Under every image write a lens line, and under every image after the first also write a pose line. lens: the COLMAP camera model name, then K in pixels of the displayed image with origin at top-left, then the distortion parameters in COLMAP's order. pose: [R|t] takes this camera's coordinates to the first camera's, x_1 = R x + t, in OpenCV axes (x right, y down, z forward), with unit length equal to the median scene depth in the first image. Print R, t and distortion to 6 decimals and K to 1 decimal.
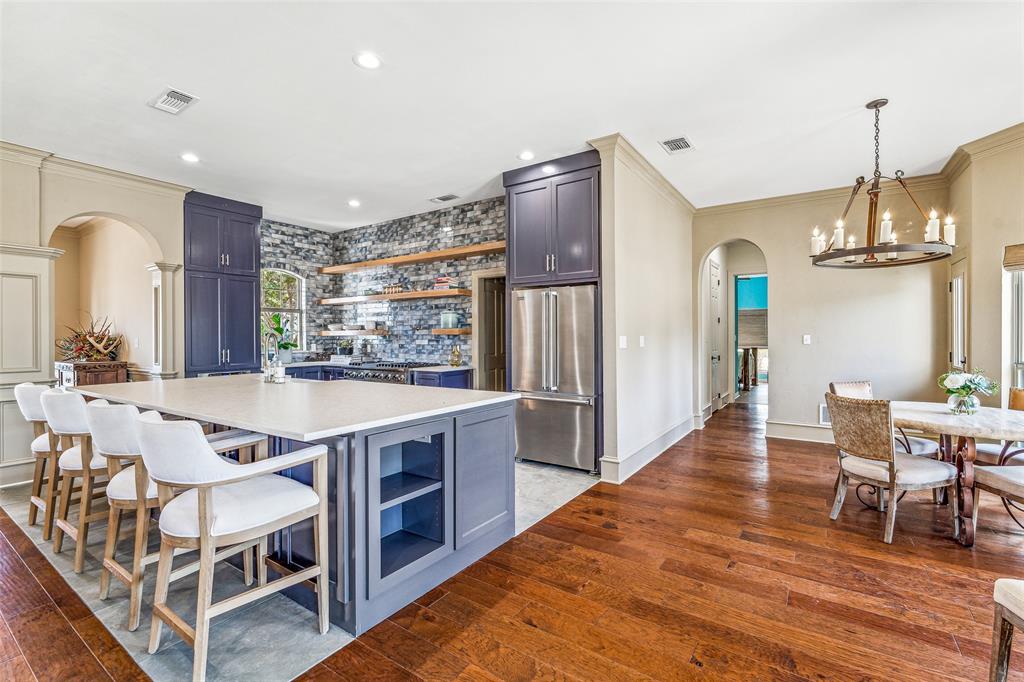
lens RADIAL K [[455.1, 0, 512.0], [0, 455.1, 341.0], [0, 0, 1]] dist [-0.017825, 0.000155]
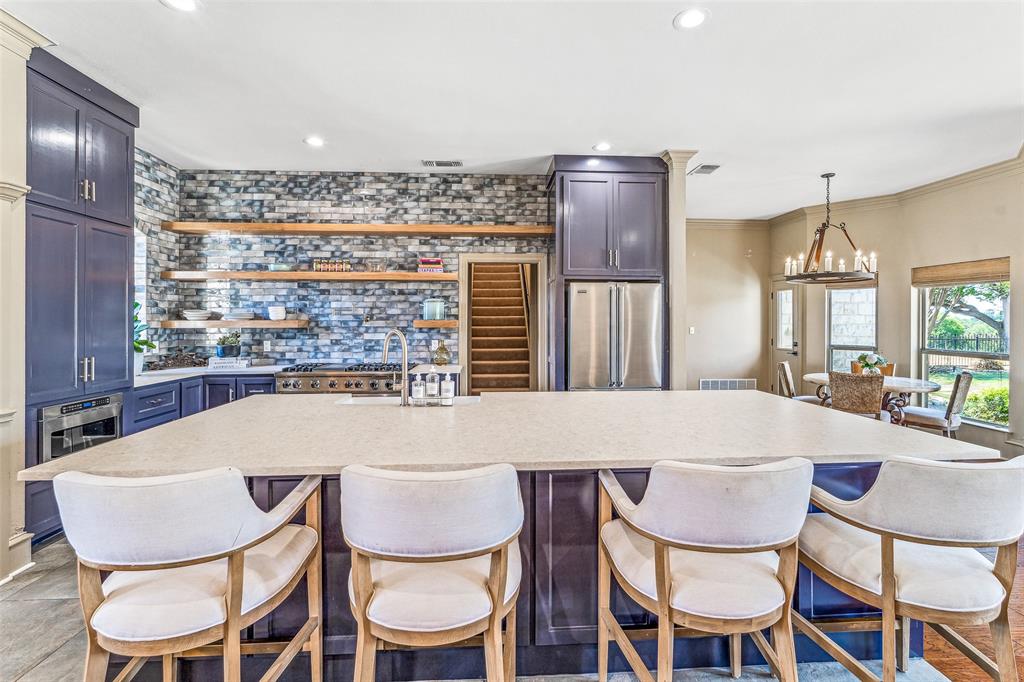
lens RADIAL K [[463.4, 0, 512.9], [0, 463.4, 325.0], [0, 0, 1]] dist [-0.012662, 0.000113]
pose [[0.790280, -0.000845, 0.612746, -0.508678], [0.003322, 0.999990, -0.002906, -0.014380], [-0.612738, 0.004332, 0.790275, 0.230158]]
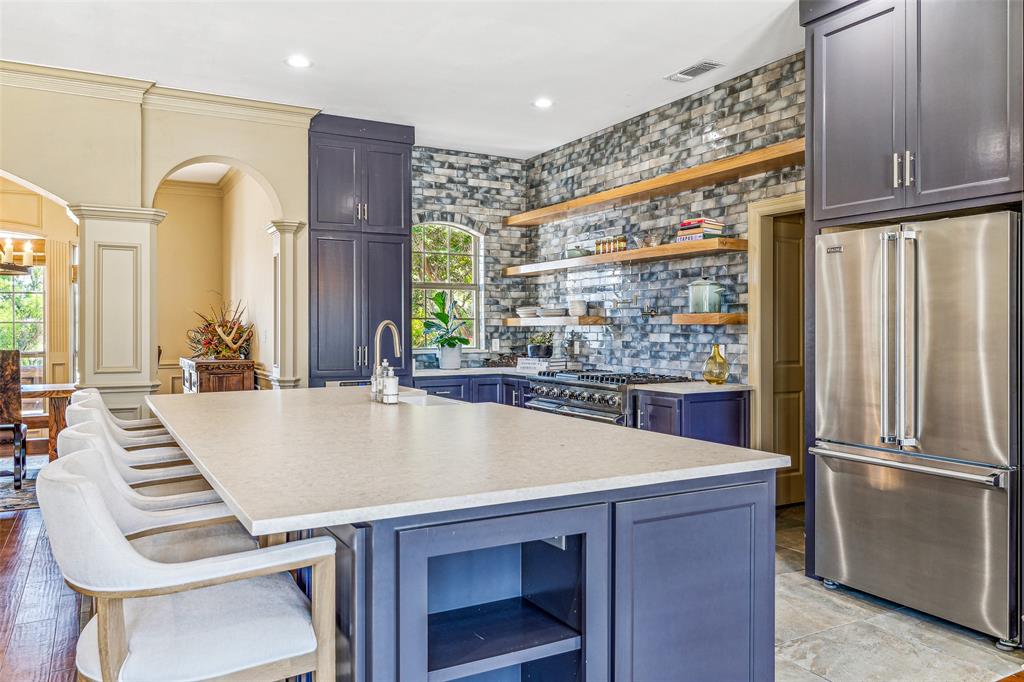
lens RADIAL K [[745.3, 0, 510.5], [0, 745.3, 331.6], [0, 0, 1]] dist [-0.002404, 0.001034]
pose [[0.894322, 0.005404, -0.447391, 0.048057], [-0.006887, 0.999975, -0.001687, -0.002478], [0.447371, 0.004590, 0.894337, 0.103461]]
